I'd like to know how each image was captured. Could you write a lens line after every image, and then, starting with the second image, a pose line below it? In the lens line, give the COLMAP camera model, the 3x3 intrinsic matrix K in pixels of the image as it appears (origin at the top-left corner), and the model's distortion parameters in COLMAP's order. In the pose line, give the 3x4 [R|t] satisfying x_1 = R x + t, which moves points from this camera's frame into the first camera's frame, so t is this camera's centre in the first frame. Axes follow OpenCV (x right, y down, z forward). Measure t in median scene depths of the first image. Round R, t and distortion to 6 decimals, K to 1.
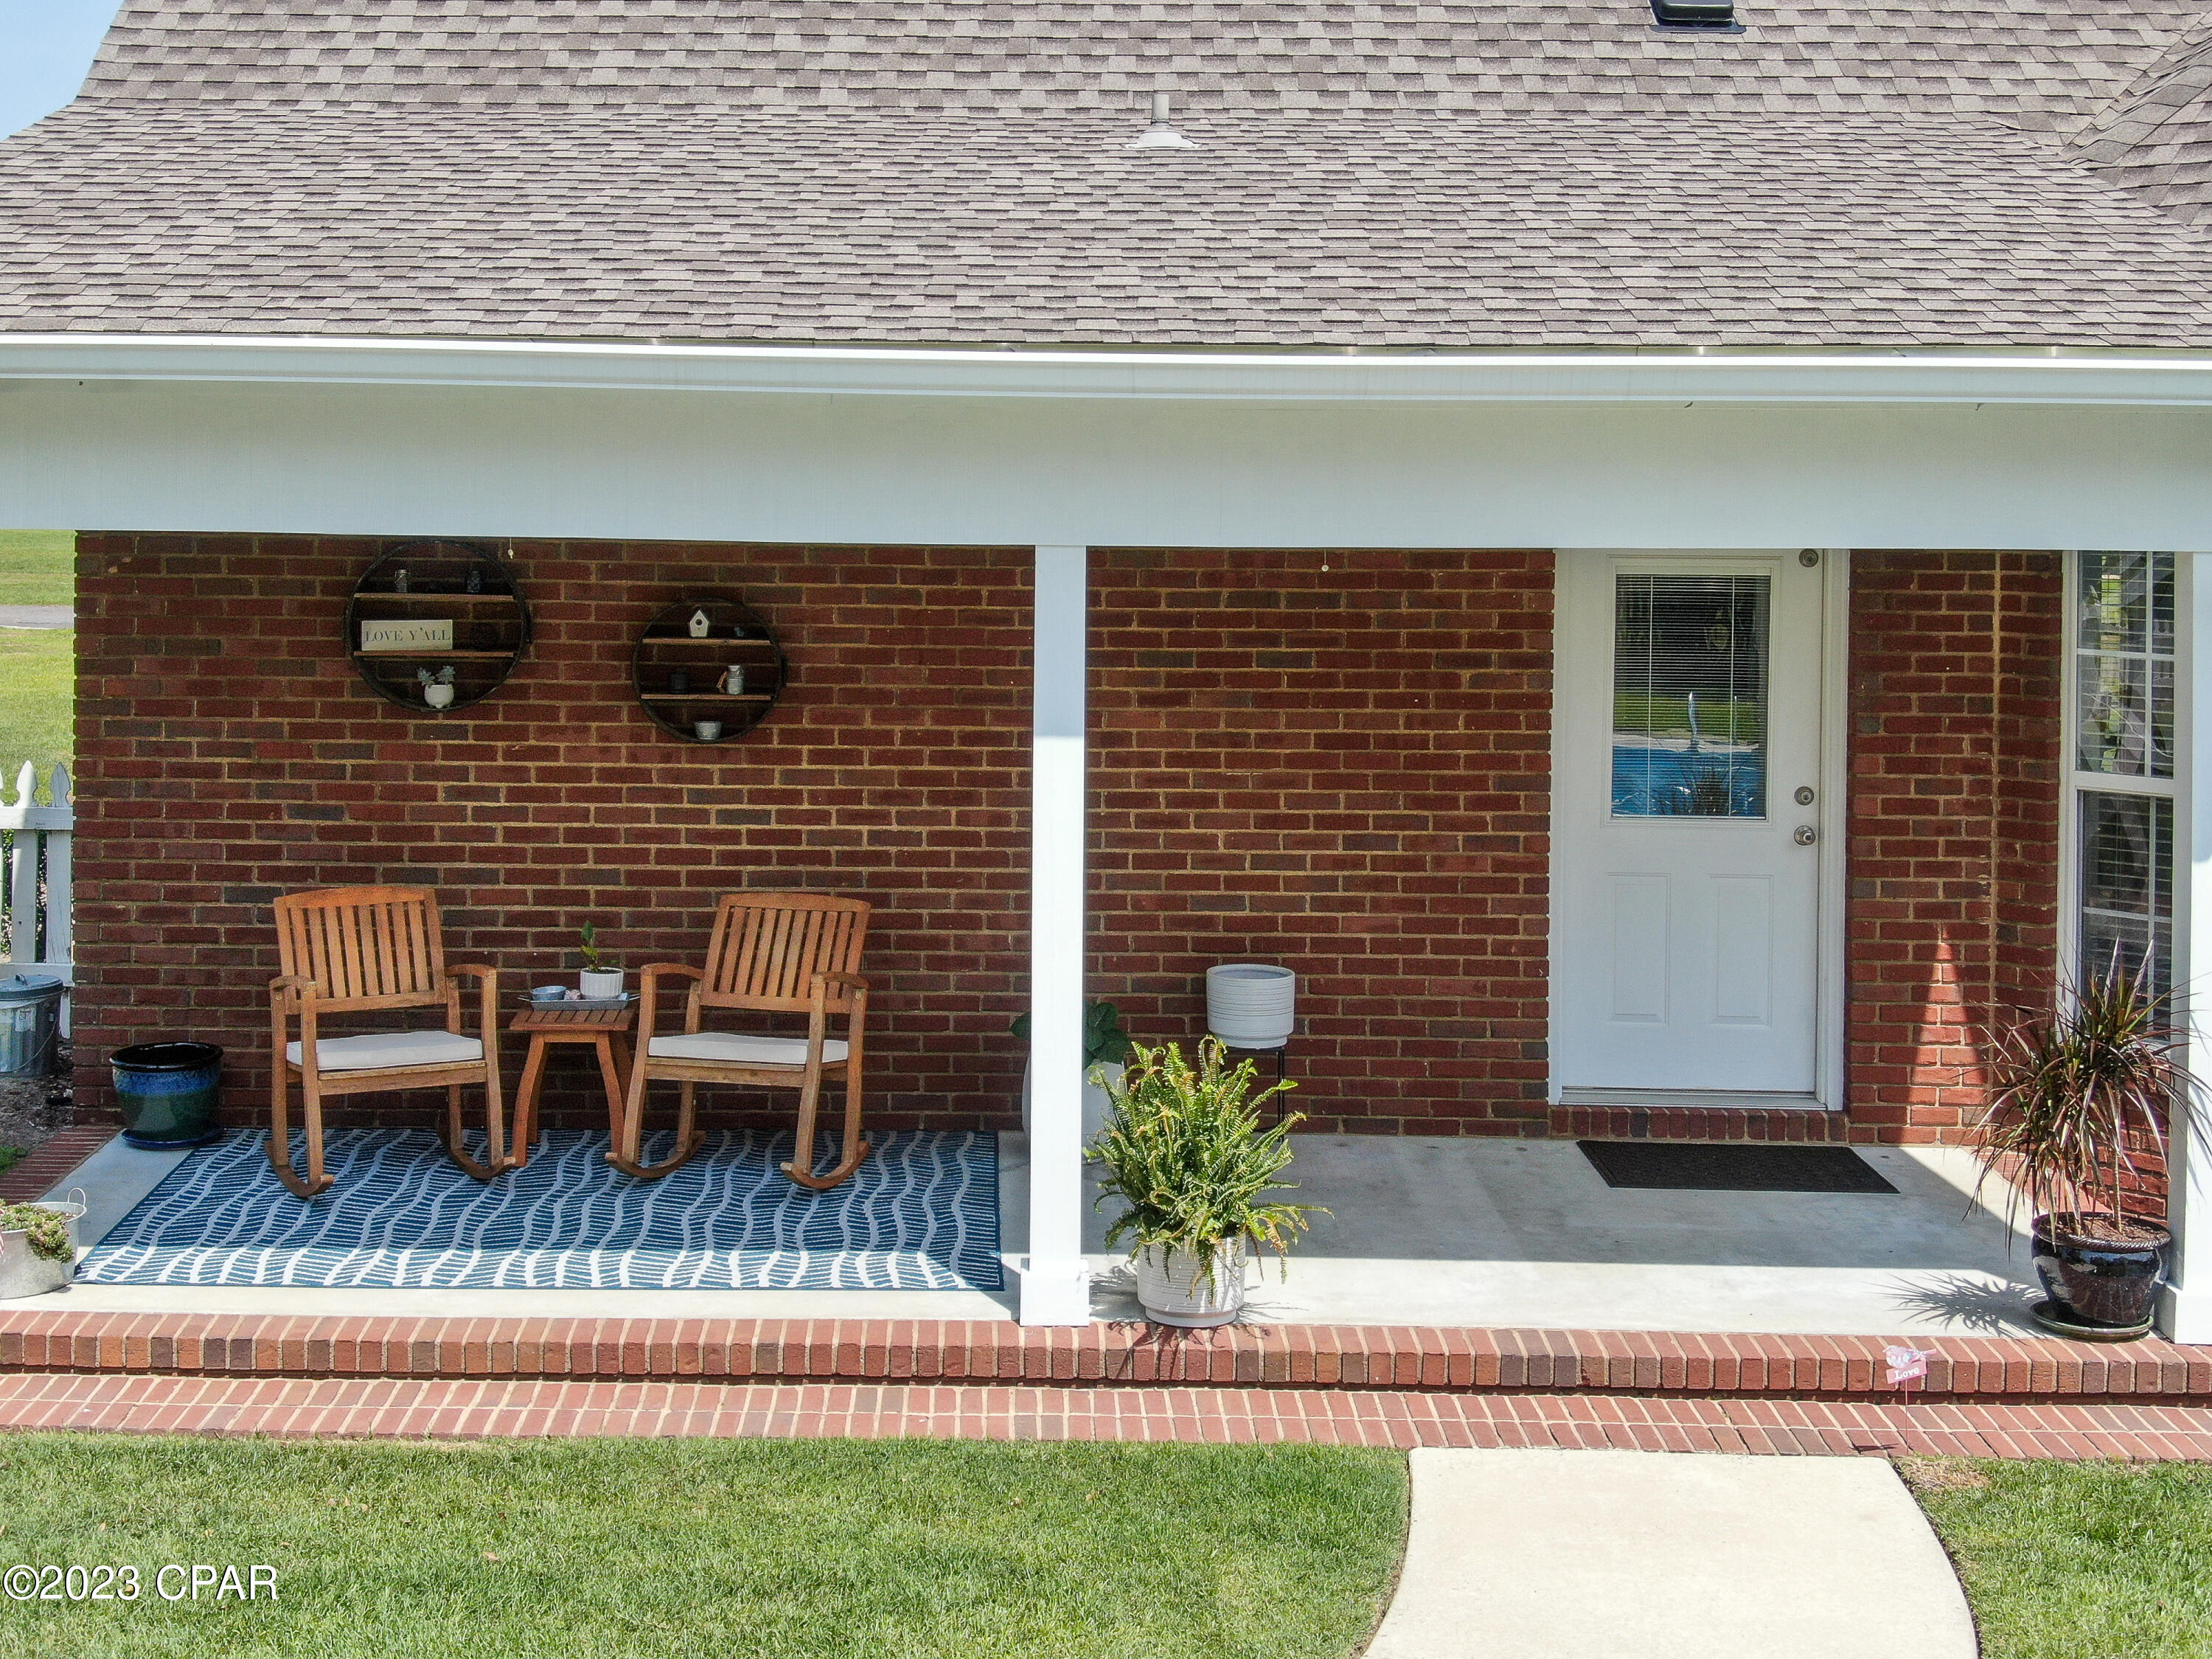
lens RADIAL K [[3133.4, 0, 1035.4], [0, 3133.4, 613.4], [0, 0, 1]] dist [0.138501, -0.680586]
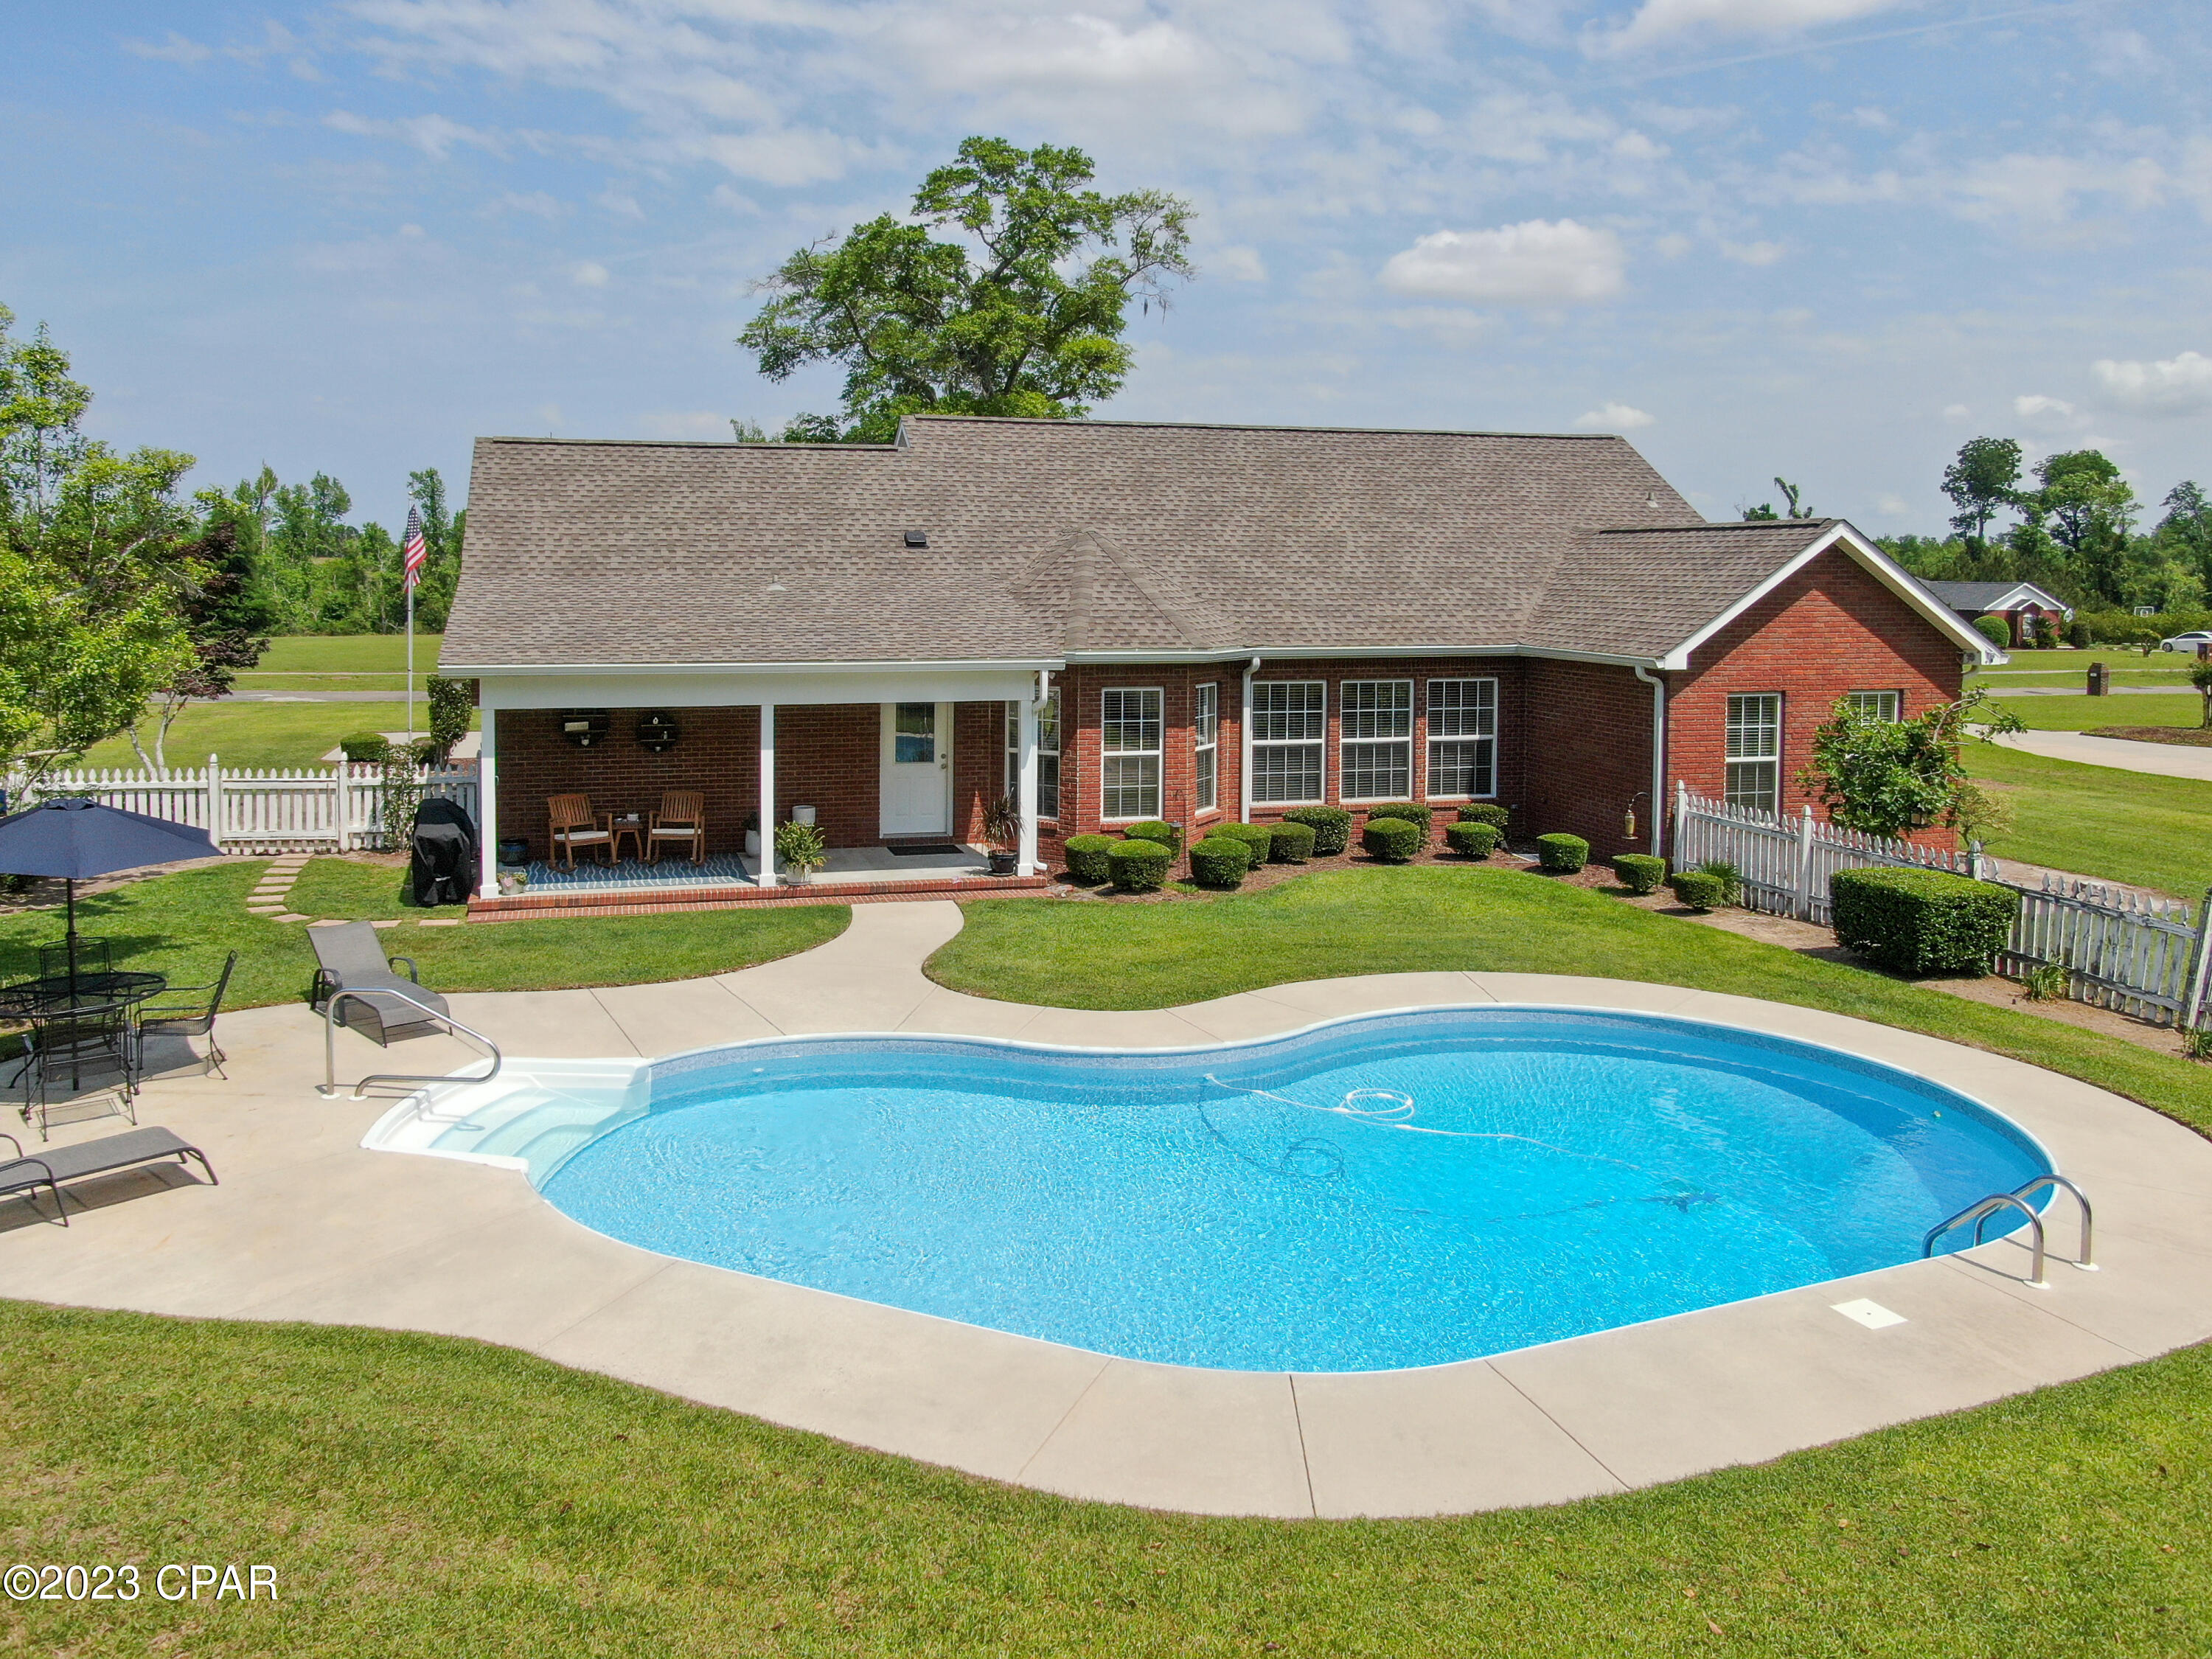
lens RADIAL K [[1638.9, 0, 1044.9], [0, 1638.9, 625.9], [0, 0, 1]] dist [0.000158, -0.006427]
pose [[0.967092, -0.013908, 0.254045, -0.163420], [0.017357, 0.999785, -0.011342, -0.085399], [-0.253833, 0.015378, 0.967126, -1.090806]]
